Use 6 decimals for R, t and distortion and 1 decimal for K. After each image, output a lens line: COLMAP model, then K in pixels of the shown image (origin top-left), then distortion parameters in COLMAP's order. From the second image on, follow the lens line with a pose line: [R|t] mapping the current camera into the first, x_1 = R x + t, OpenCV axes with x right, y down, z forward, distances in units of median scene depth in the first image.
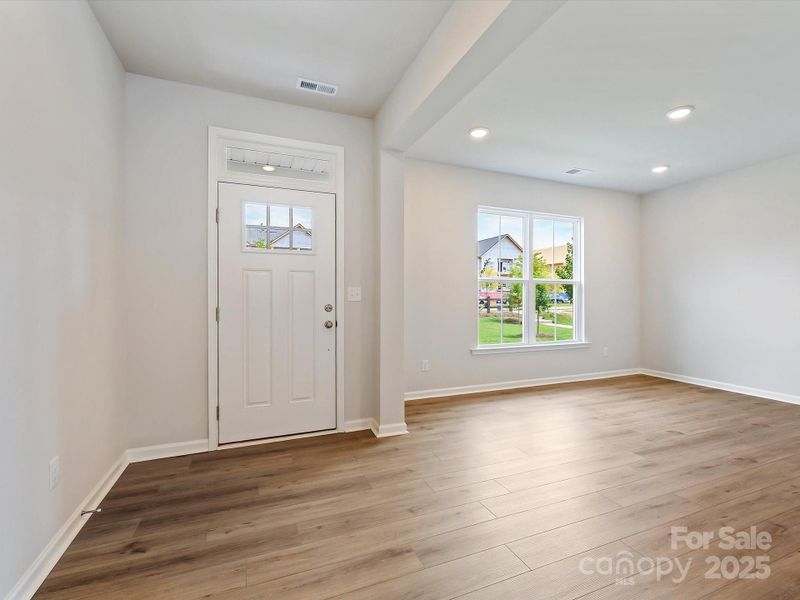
lens RADIAL K [[368.8, 0, 400.0], [0, 368.8, 300.0], [0, 0, 1]] dist [0.000403, -0.000162]
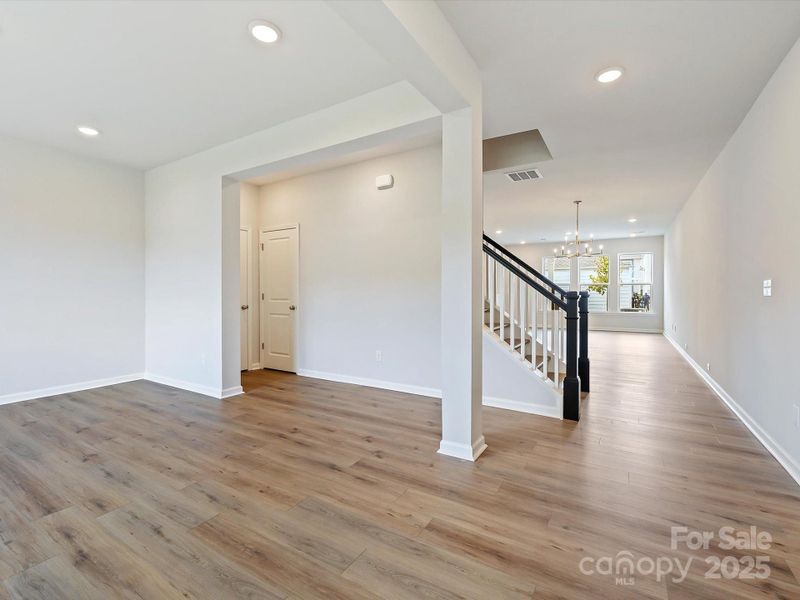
lens RADIAL K [[363.1, 0, 400.4], [0, 363.1, 295.8], [0, 0, 1]] dist [-0.003487, -0.000540]
pose [[-0.589889, -0.010740, 0.807413, -0.154184], [0.001913, 0.999890, 0.014697, -0.001818], [-0.807482, 0.010214, -0.589804, 0.449448]]
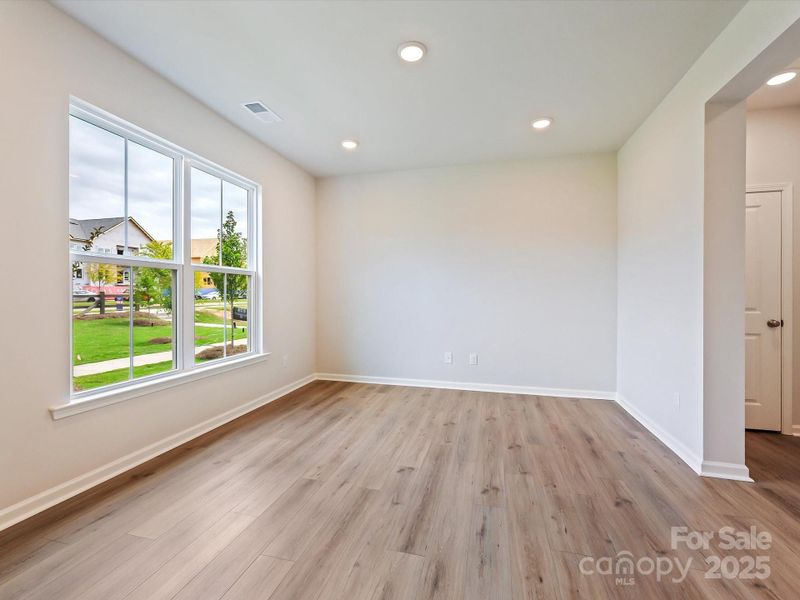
lens RADIAL K [[363.1, 0, 400.4], [0, 363.1, 295.8], [0, 0, 1]] dist [-0.003487, -0.000540]
pose [[0.602882, -0.003770, 0.797821, 0.084183], [0.003866, 0.999991, 0.001803, -0.002750], [-0.797821, 0.001997, 0.602891, 0.335378]]
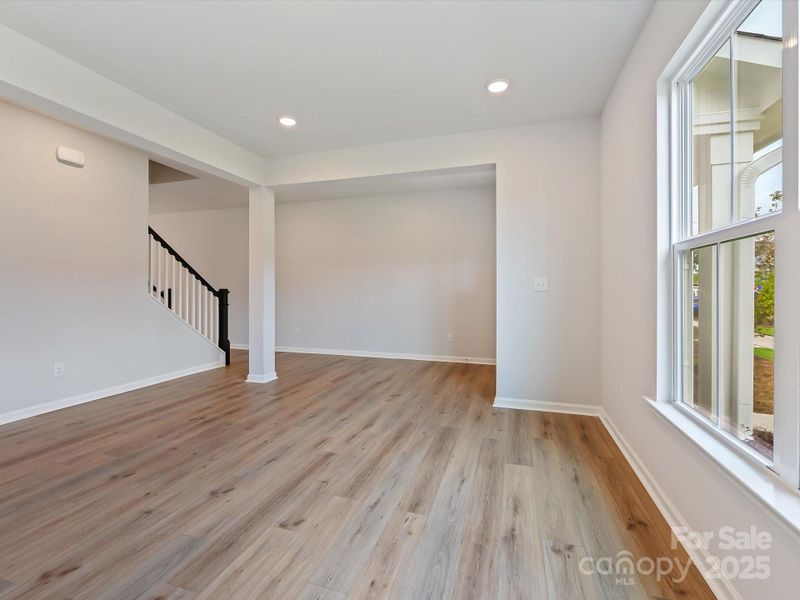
lens RADIAL K [[363.1, 0, 400.4], [0, 363.1, 295.8], [0, 0, 1]] dist [-0.003487, -0.000540]
pose [[-0.644218, 0.007393, -0.764806, 0.644222], [-0.008415, 0.999824, 0.016753, -0.002225], [0.764796, 0.017228, -0.644043, 0.898032]]
